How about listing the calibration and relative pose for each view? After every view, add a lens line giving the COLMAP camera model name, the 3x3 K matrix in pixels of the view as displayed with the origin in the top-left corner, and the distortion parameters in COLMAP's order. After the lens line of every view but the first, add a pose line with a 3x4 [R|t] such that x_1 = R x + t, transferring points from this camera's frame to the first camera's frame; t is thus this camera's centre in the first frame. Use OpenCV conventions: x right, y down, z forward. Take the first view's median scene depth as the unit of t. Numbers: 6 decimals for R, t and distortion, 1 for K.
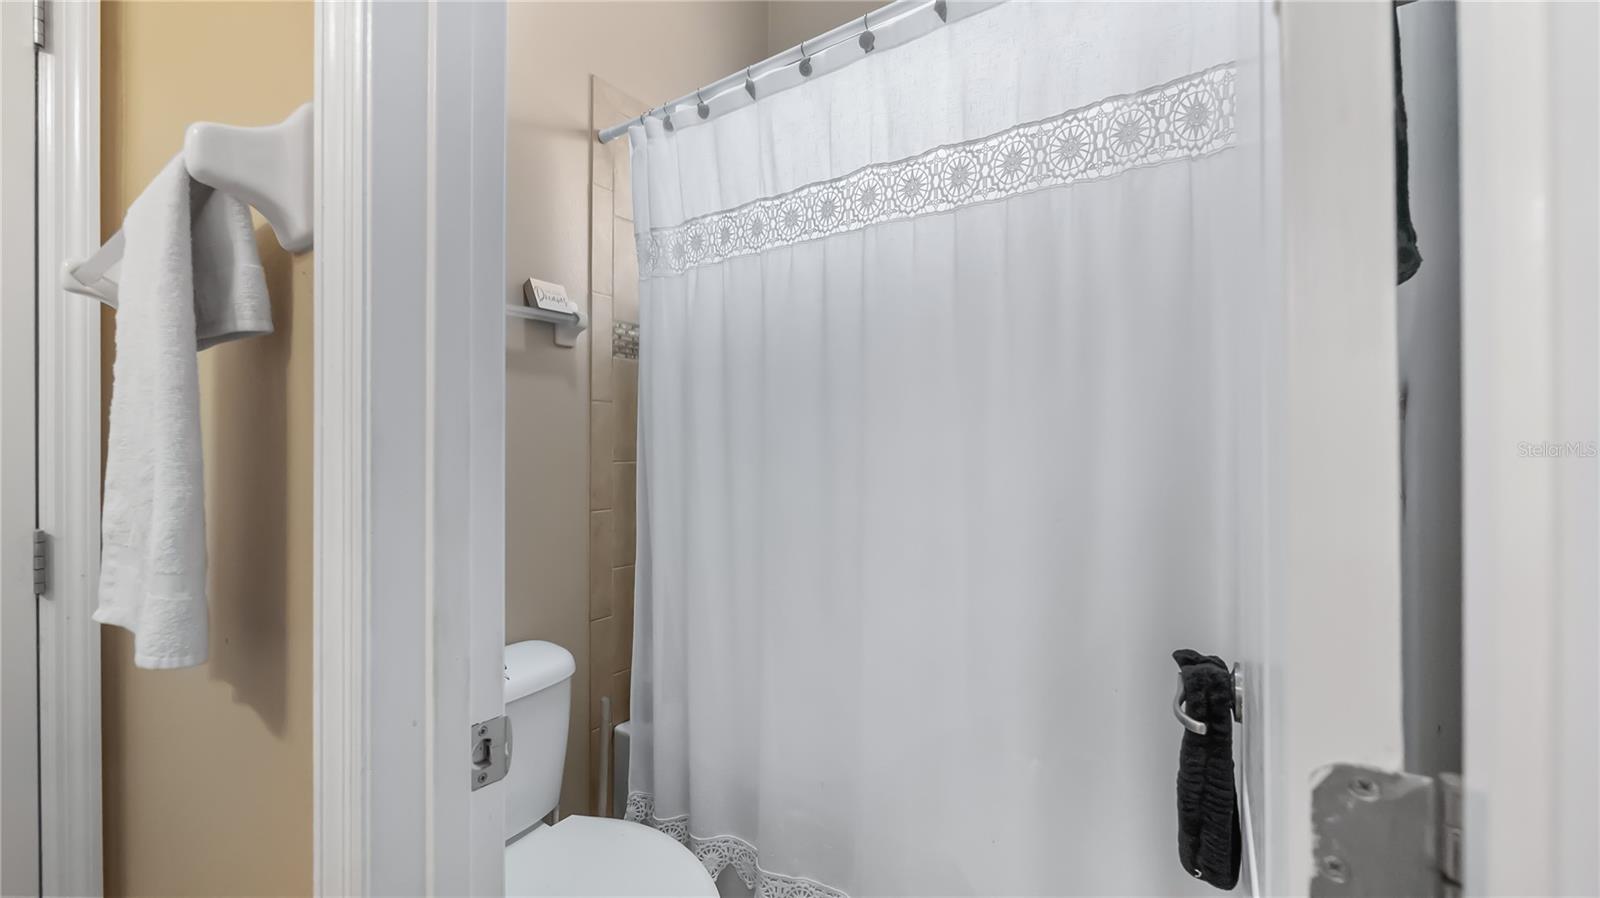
lens RADIAL K [[652.6, 0, 784.8], [0, 652.6, 445.1], [0, 0, 1]] dist [-0.001490, -0.001327]
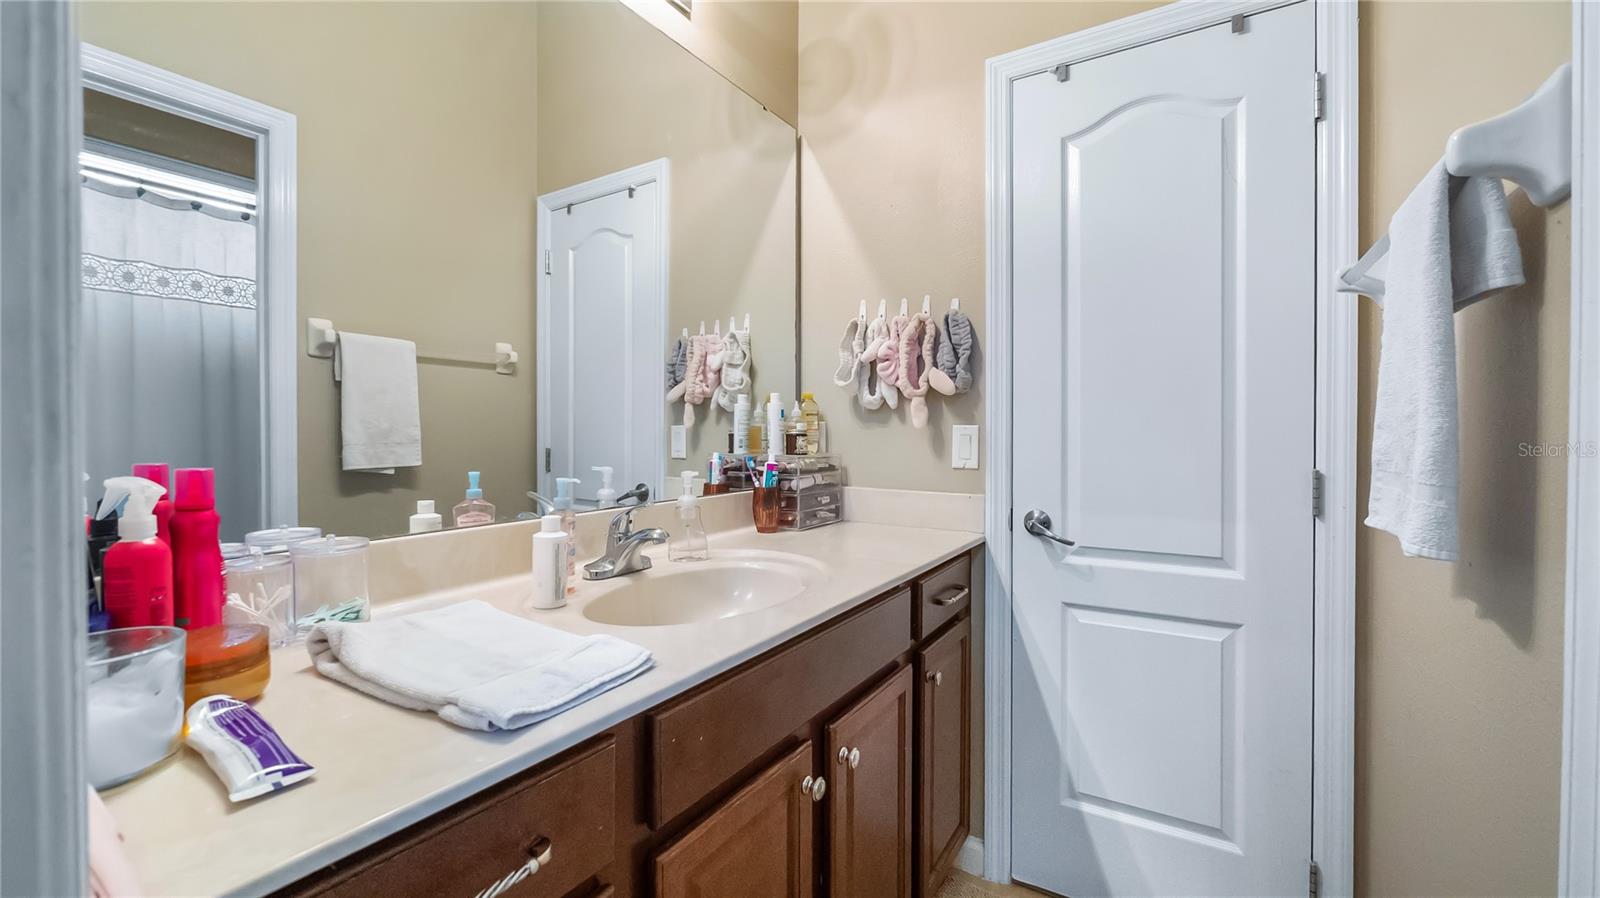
lens RADIAL K [[652.6, 0, 784.8], [0, 652.6, 440.0], [0, 0, 1]] dist [-0.001490, -0.001327]
pose [[0.068358, 0.009935, -0.997611, 0.248743], [-0.000839, 0.999951, 0.009901, 0.086354], [0.997660, 0.000160, 0.068363, -0.351673]]
